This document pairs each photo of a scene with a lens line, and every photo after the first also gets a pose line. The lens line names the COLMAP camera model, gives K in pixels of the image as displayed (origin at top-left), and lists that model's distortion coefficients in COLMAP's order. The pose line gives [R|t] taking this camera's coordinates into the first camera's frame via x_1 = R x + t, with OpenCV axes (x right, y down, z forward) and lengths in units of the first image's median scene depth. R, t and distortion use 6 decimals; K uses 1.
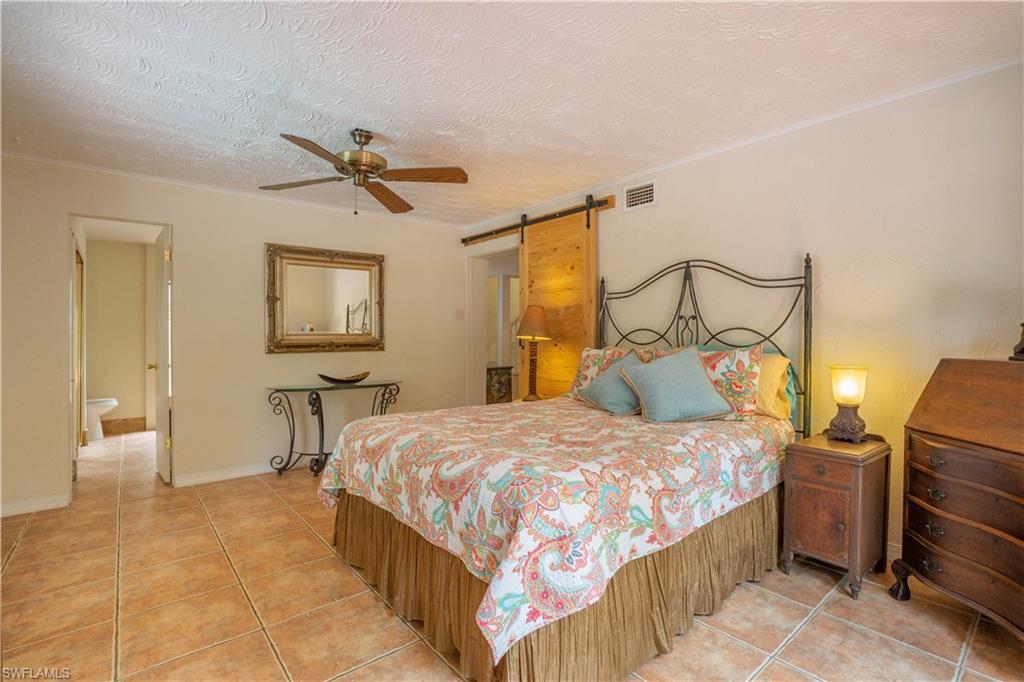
lens RADIAL K [[453.5, 0, 512.0], [0, 453.5, 341.0], [0, 0, 1]] dist [-0.104274, 0.000071]
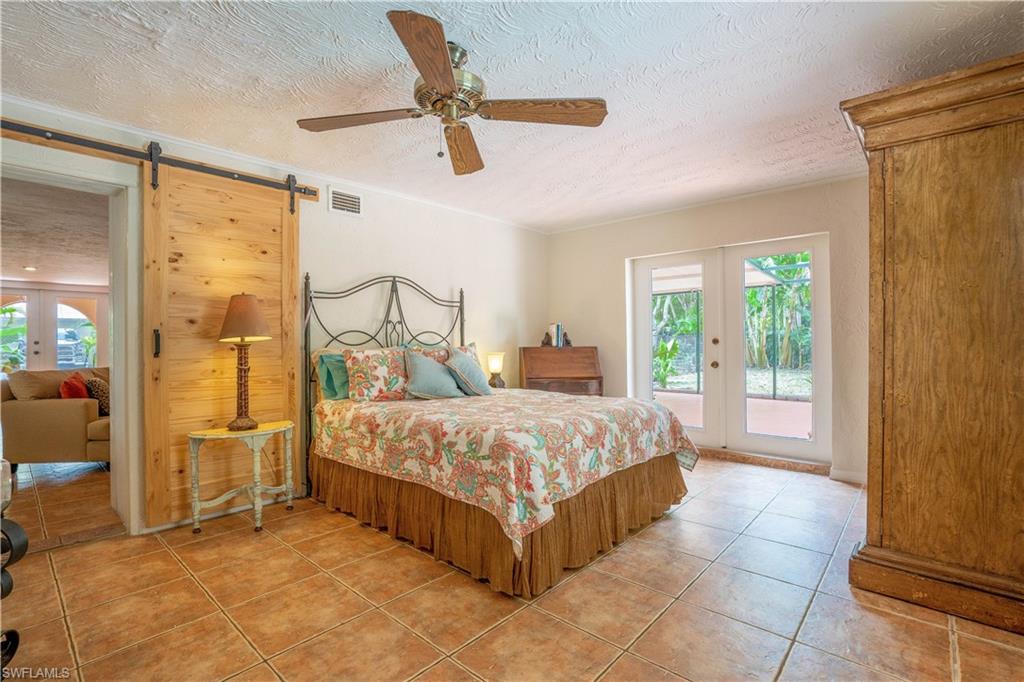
lens RADIAL K [[487.4, 0, 508.7], [0, 487.4, 336.6], [0, 0, 1]] dist [-0.050829, 0.000404]
pose [[-0.138926, 0.005968, 0.990285, -0.970218], [0.015566, 0.999871, -0.003842, -0.002811], [-0.990180, 0.014881, -0.139001, 0.862823]]
